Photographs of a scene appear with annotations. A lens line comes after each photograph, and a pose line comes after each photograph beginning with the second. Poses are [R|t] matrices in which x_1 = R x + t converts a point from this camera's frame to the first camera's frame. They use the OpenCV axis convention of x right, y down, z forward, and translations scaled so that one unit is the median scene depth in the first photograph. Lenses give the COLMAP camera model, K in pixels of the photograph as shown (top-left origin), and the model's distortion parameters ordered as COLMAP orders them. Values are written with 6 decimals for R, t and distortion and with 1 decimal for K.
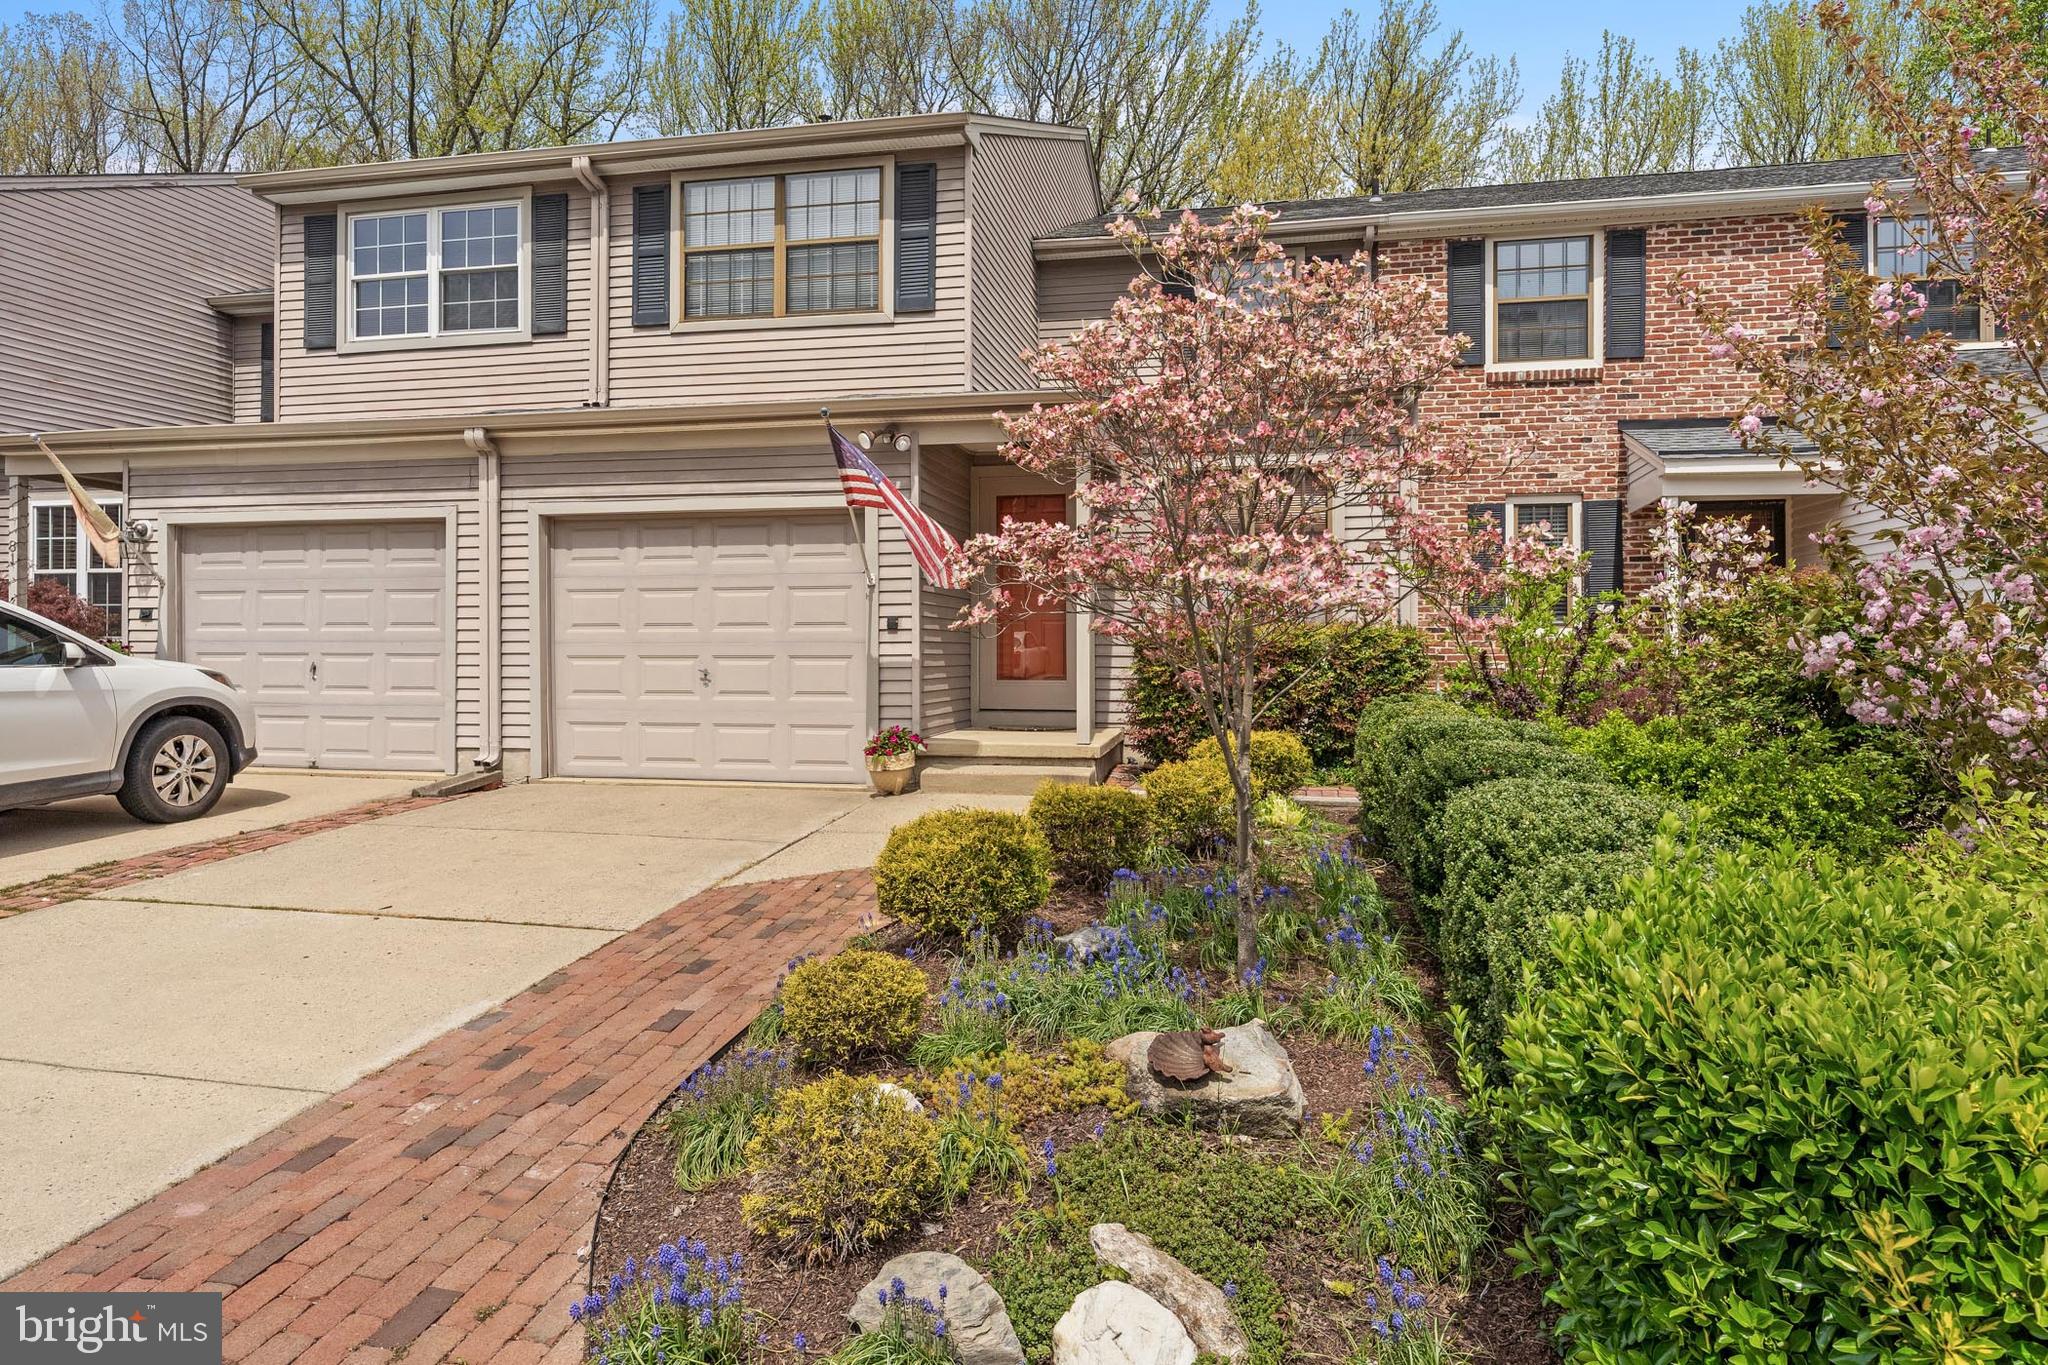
lens RADIAL K [[1156.9, 0, 1019.0], [0, 1156.9, 673.9], [0, 0, 1]] dist [-0.002050, -0.001143]
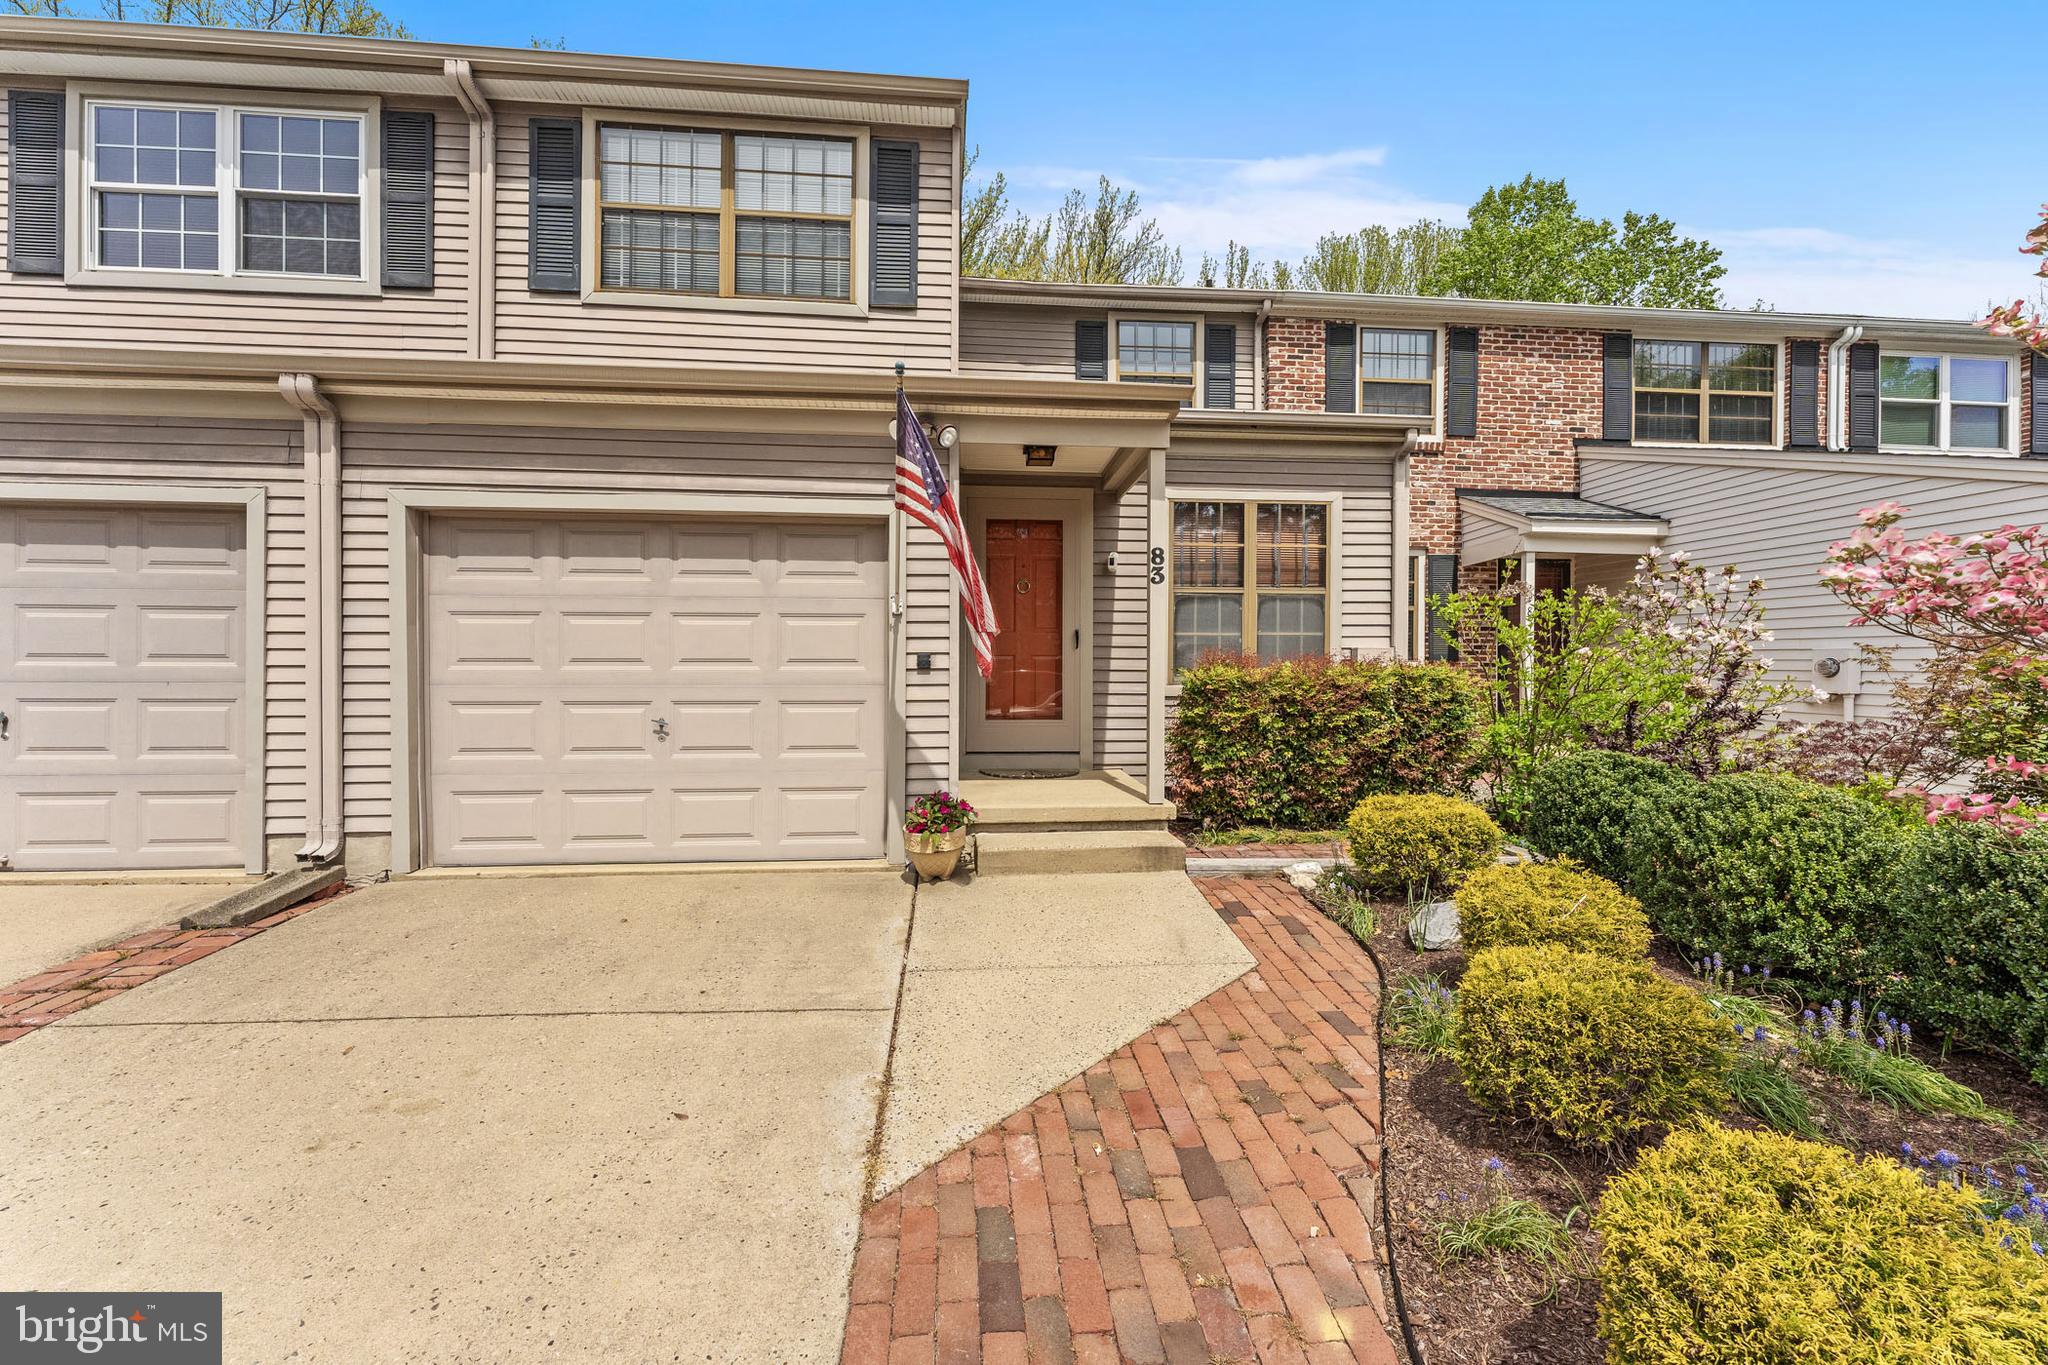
lens RADIAL K [[834.2, 0, 1029.1], [0, 834.2, 679.6], [0, 0, 1]] dist [0.000341, 0.000102]
pose [[0.958304, -0.002159, 0.285743, -0.172599], [0.003036, 0.999992, -0.002625, -0.024674], [-0.285735, 0.003383, 0.958303, 0.352870]]
